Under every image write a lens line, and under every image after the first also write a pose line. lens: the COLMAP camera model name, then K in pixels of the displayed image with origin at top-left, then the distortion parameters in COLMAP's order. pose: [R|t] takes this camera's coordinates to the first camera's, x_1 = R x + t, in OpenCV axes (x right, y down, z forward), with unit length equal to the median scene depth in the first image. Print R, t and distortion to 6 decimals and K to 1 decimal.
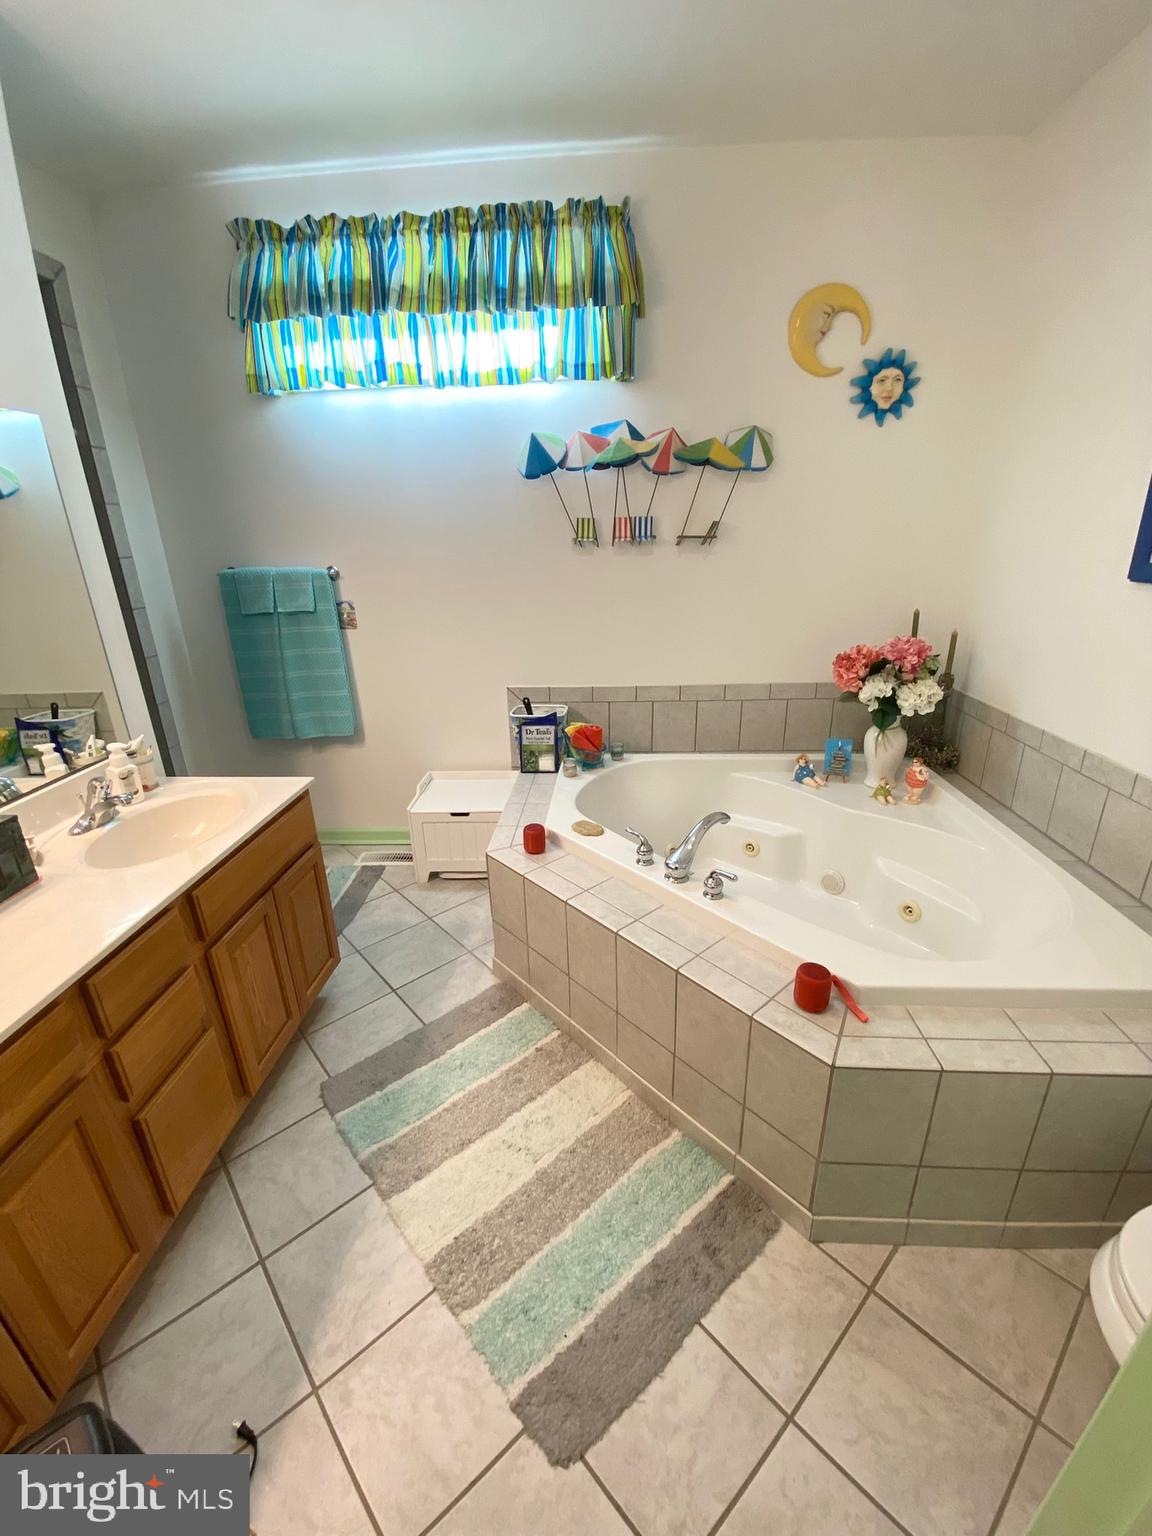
lens RADIAL K [[625.0, 0, 576.1], [0, 625.0, 766.0], [0, 0, 1]] dist [0.021202, -0.020529]
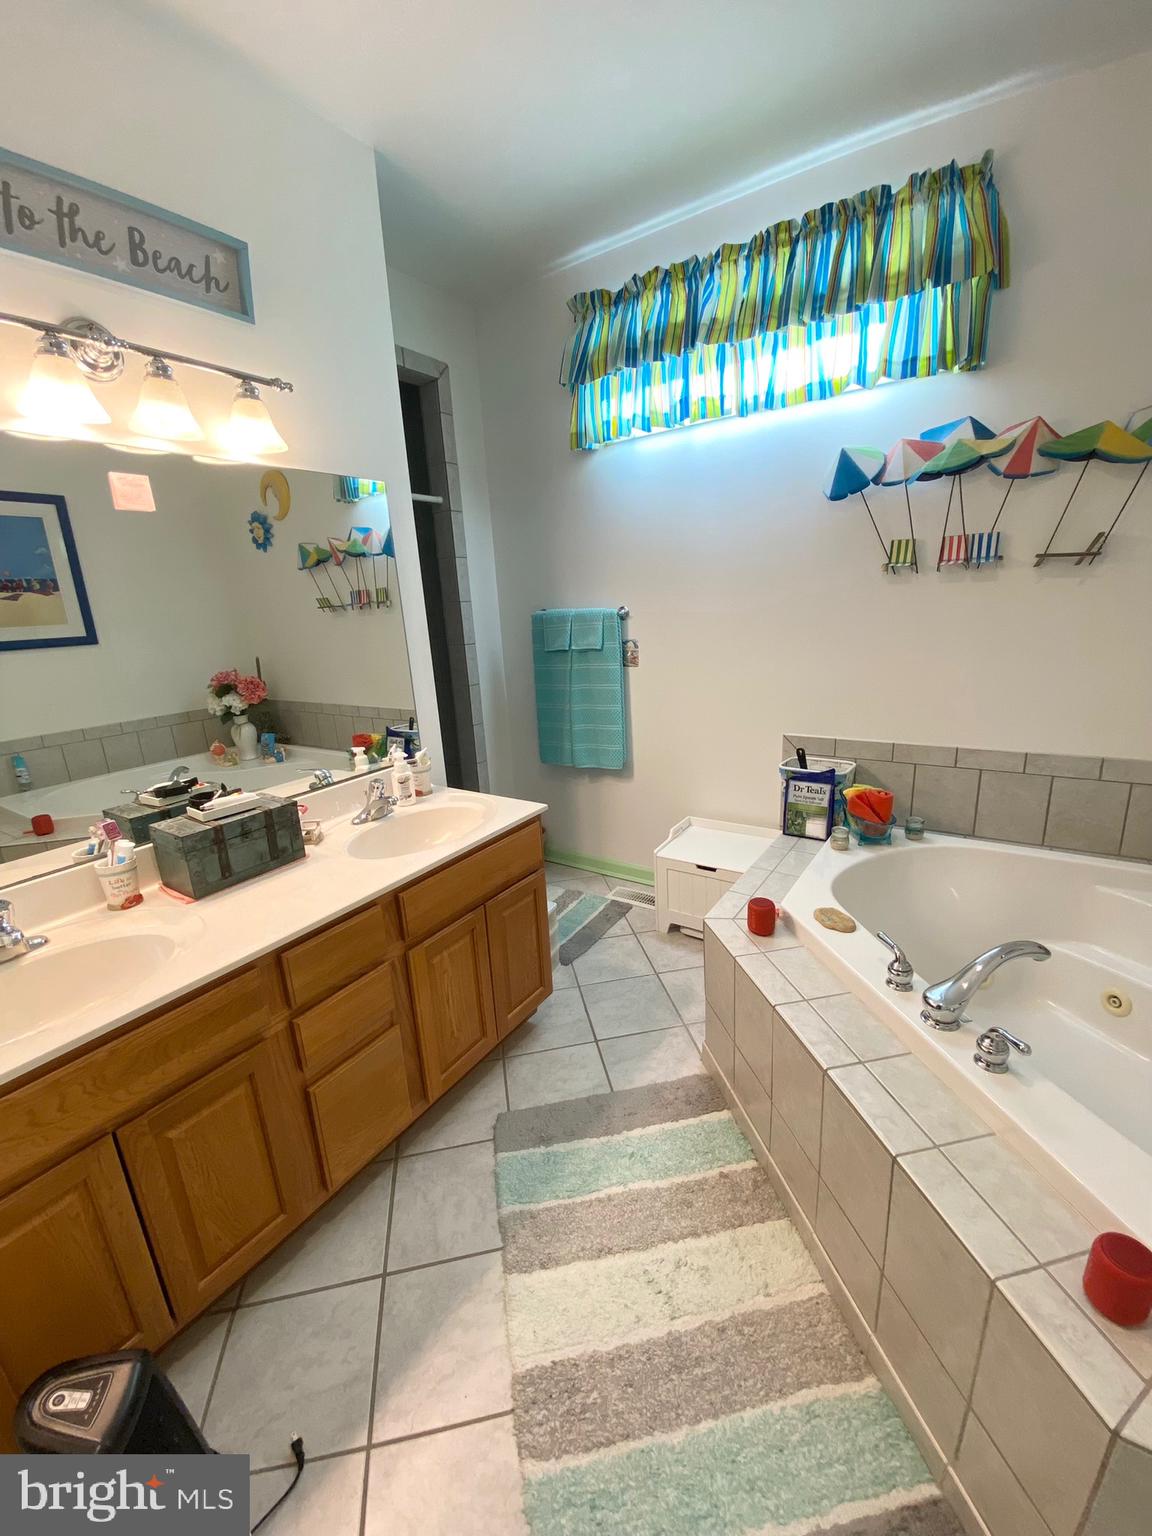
lens RADIAL K [[622.4, 0, 578.1], [0, 622.4, 765.4], [0, 0, 1]] dist [0.017368, -0.018990]
pose [[0.859499, 0.110840, -0.498975, 0.102121], [-0.144802, 0.989014, -0.029731, -0.019343], [0.490198, 0.097806, 0.866106, 0.122605]]
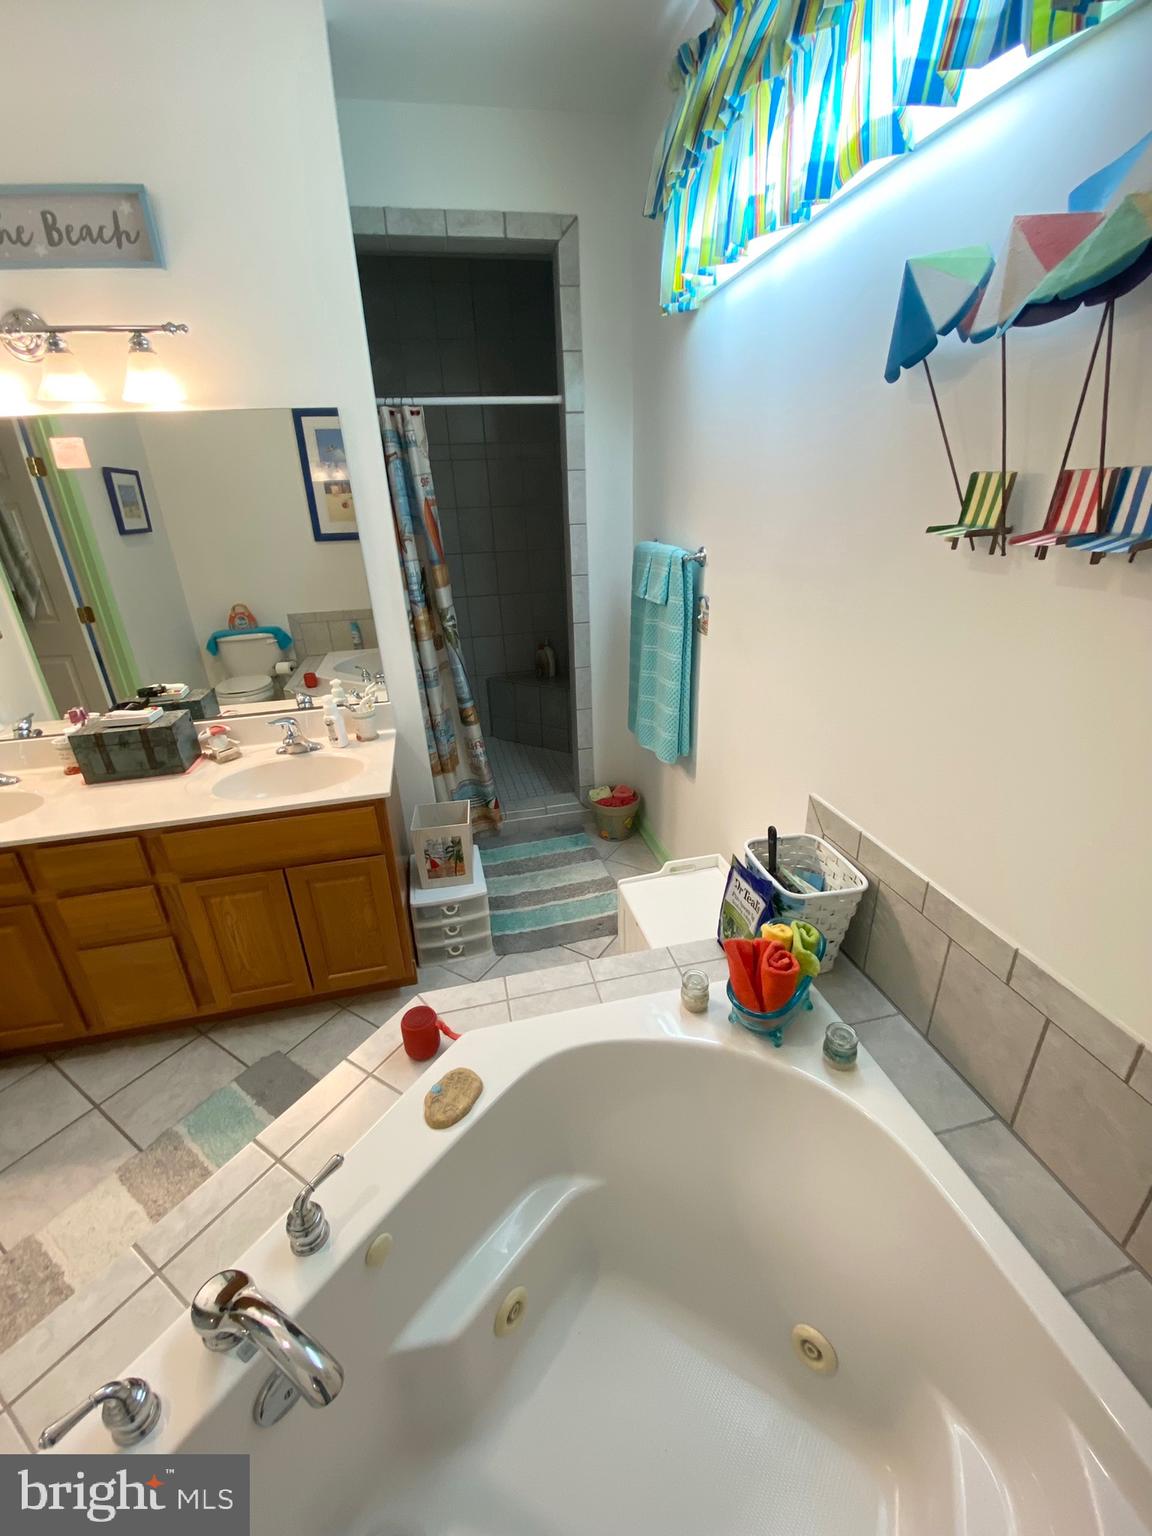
lens RADIAL K [[625.0, 0, 576.1], [0, 625.0, 766.0], [0, 0, 1]] dist [0.021202, -0.020529]
pose [[0.278811, 0.390239, -0.877484, 0.373070], [-0.301915, 0.903006, 0.305659, -0.317737], [0.911653, 0.179704, 0.369587, 0.765834]]
